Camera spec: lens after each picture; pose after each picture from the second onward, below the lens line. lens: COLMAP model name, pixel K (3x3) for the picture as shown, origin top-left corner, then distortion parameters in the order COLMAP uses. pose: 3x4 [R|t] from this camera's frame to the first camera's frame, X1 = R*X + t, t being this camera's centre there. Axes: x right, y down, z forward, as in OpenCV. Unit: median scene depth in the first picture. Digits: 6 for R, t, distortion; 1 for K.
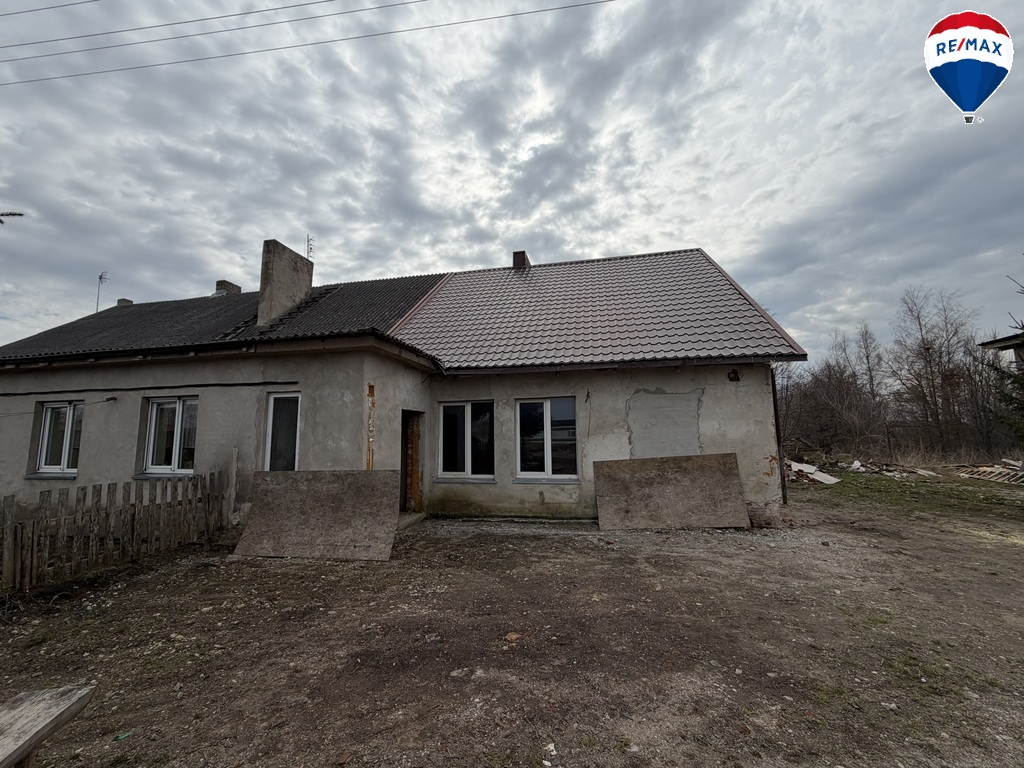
lens RADIAL K [[407.1, 0, 508.5], [0, 407.1, 384.6], [0, 0, 1]] dist [-0.000684, 0.000322]
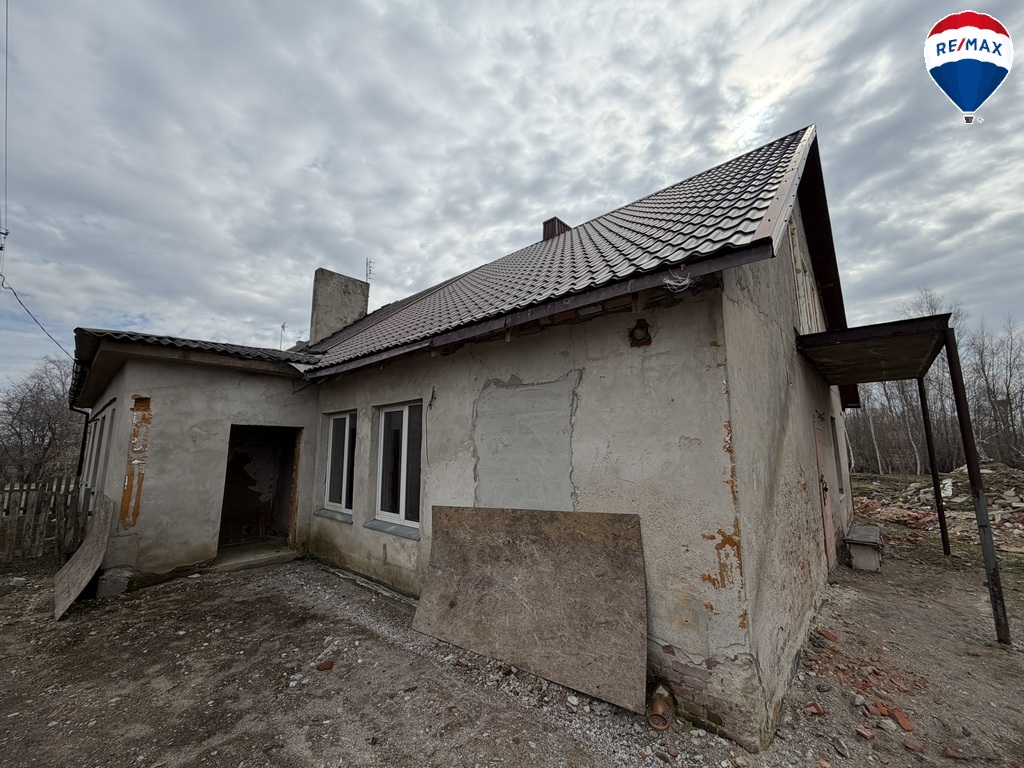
lens RADIAL K [[407.1, 0, 508.5], [0, 407.1, 384.6], [0, 0, 1]] dist [-0.000684, 0.000322]
pose [[0.863884, -0.066492, -0.499283, 0.641960], [0.051858, 0.997722, -0.043144, 0.043361], [0.501014, 0.011380, 0.865364, 0.551462]]
